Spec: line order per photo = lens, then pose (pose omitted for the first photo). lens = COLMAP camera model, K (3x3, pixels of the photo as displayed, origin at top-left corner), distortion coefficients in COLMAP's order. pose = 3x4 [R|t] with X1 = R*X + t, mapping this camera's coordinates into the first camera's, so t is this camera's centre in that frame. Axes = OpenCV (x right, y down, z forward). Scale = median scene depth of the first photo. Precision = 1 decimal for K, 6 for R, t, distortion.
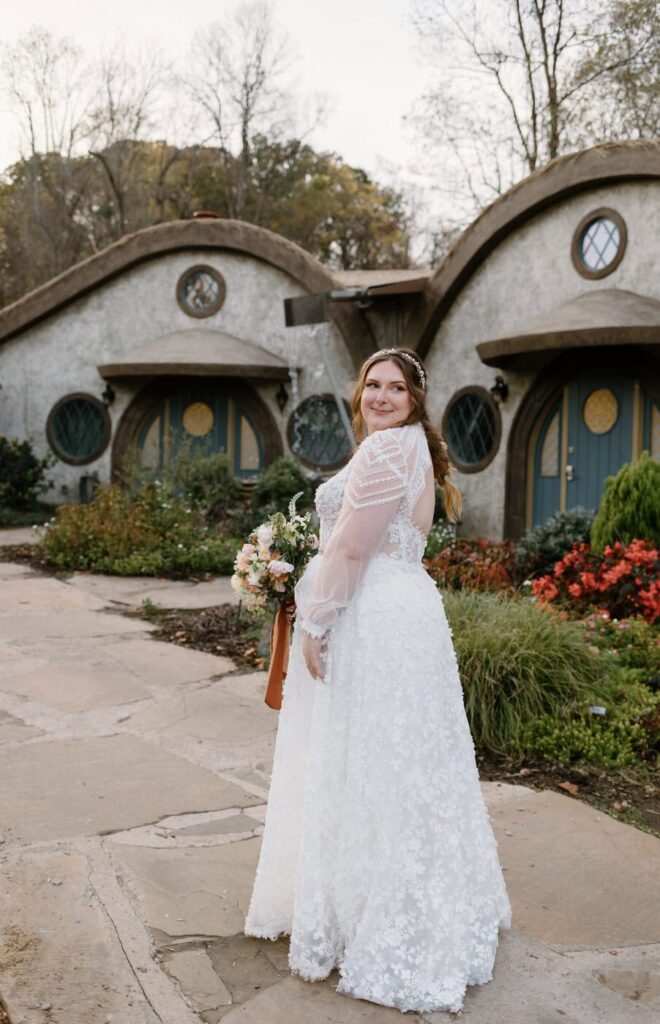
lens RADIAL K [[1027.7, 0, 330.5], [0, 1027.7, 461.0], [0, 0, 1]] dist [-0.008520, 0.008182]
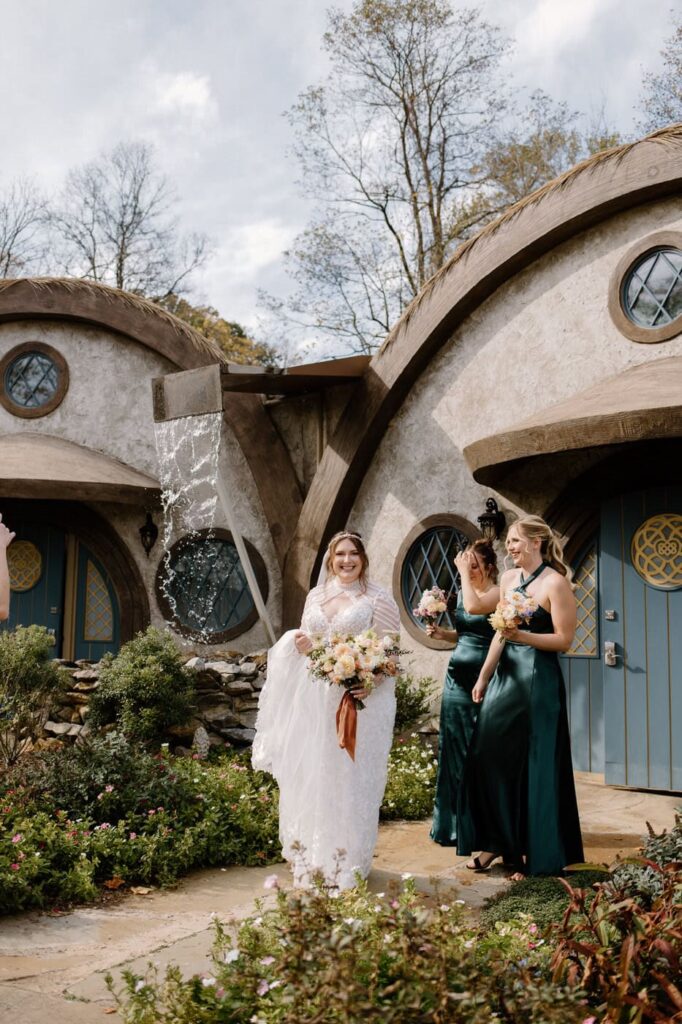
lens RADIAL K [[998.3, 0, 337.5], [0, 998.3, 486.7], [0, 0, 1]] dist [-0.009408, 0.008107]
pose [[0.991106, 0.010161, 0.132690, -0.003949], [0.005813, 0.992823, -0.119454, -0.004620], [-0.132951, 0.119163, 0.983933, 0.116041]]
